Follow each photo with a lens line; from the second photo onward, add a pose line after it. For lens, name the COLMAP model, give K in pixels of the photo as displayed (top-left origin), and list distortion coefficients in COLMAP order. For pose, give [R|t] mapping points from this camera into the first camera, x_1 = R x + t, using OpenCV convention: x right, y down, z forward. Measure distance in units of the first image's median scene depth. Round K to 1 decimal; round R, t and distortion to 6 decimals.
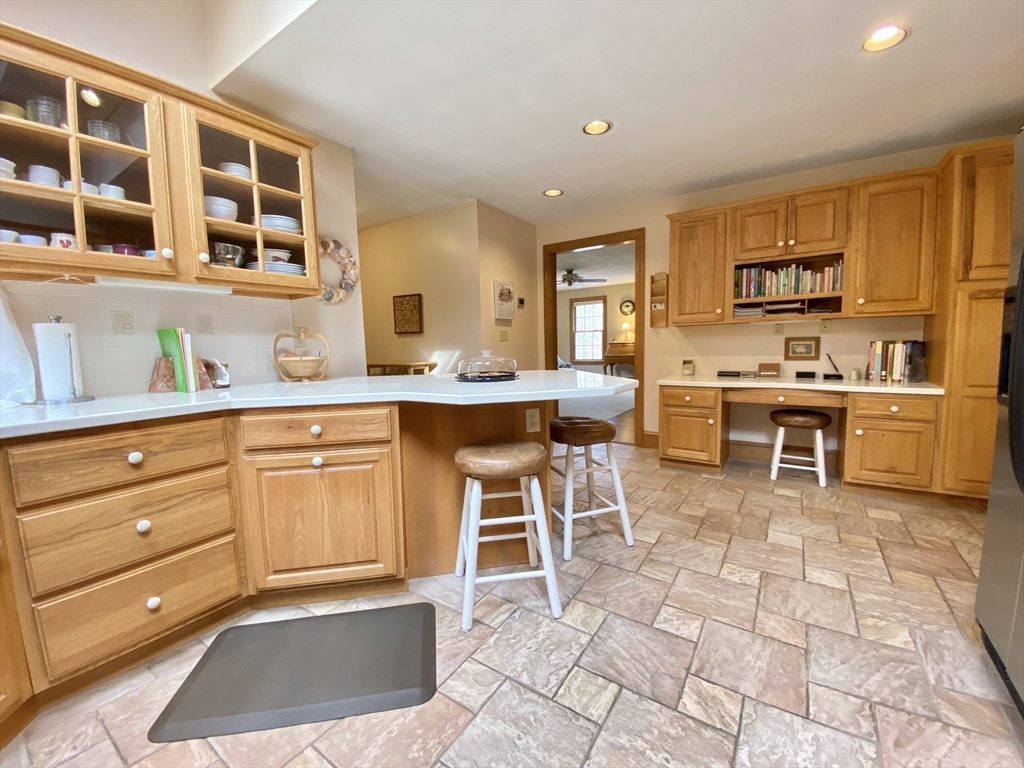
lens RADIAL K [[415.2, 0, 516.0], [0, 415.2, 379.7], [0, 0, 1]] dist [-0.016222, -0.003932]
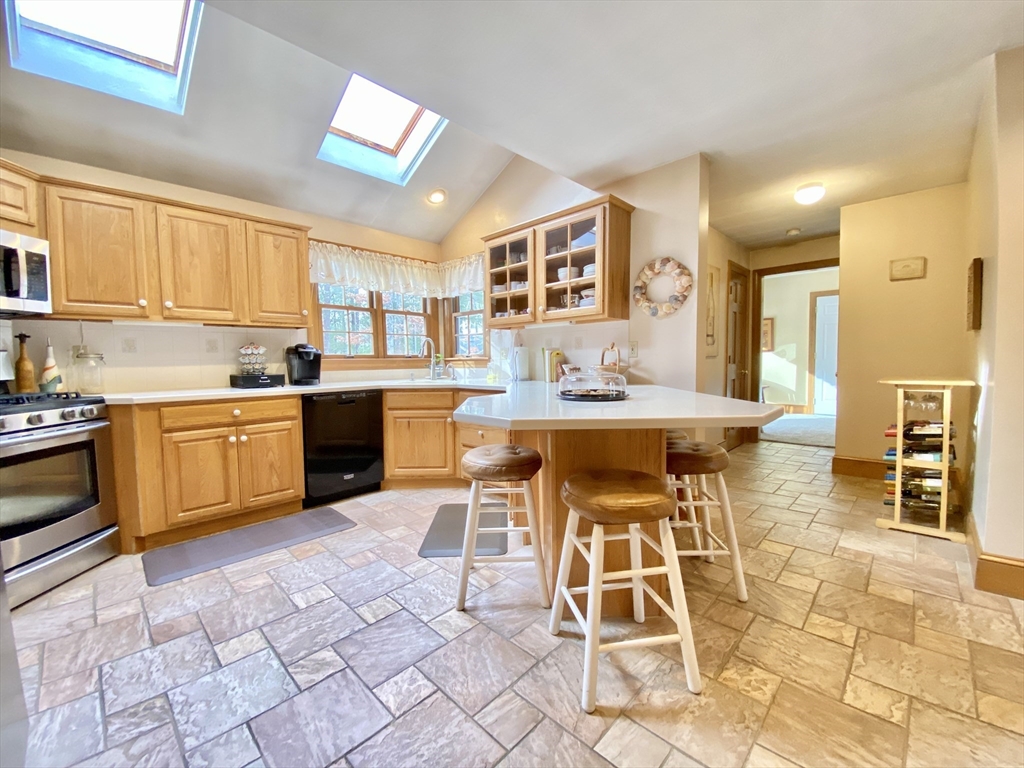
lens RADIAL K [[415.2, 0, 515.2], [0, 415.2, 393.5], [0, 0, 1]] dist [-0.016222, -0.003932]
pose [[-0.175967, 0.110904, -0.978129, 1.237858], [-0.076892, 0.989049, 0.125975, -0.176454], [0.981388, 0.097378, -0.165512, 1.428145]]
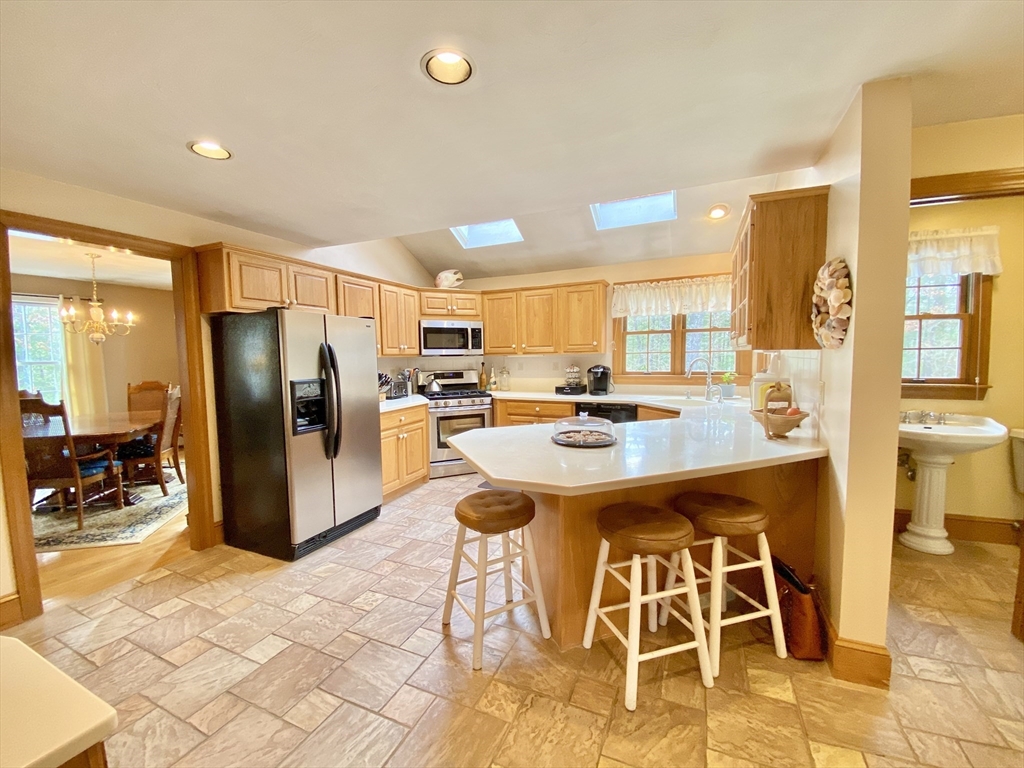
lens RADIAL K [[415.2, 0, 511.2], [0, 415.2, 387.6], [0, 0, 1]] dist [-0.016222, -0.003932]
pose [[-0.985240, 0.058365, -0.160920, 0.377999], [0.030594, 0.984980, 0.169936, -0.445712], [0.168421, 0.162504, -0.972228, 2.812047]]
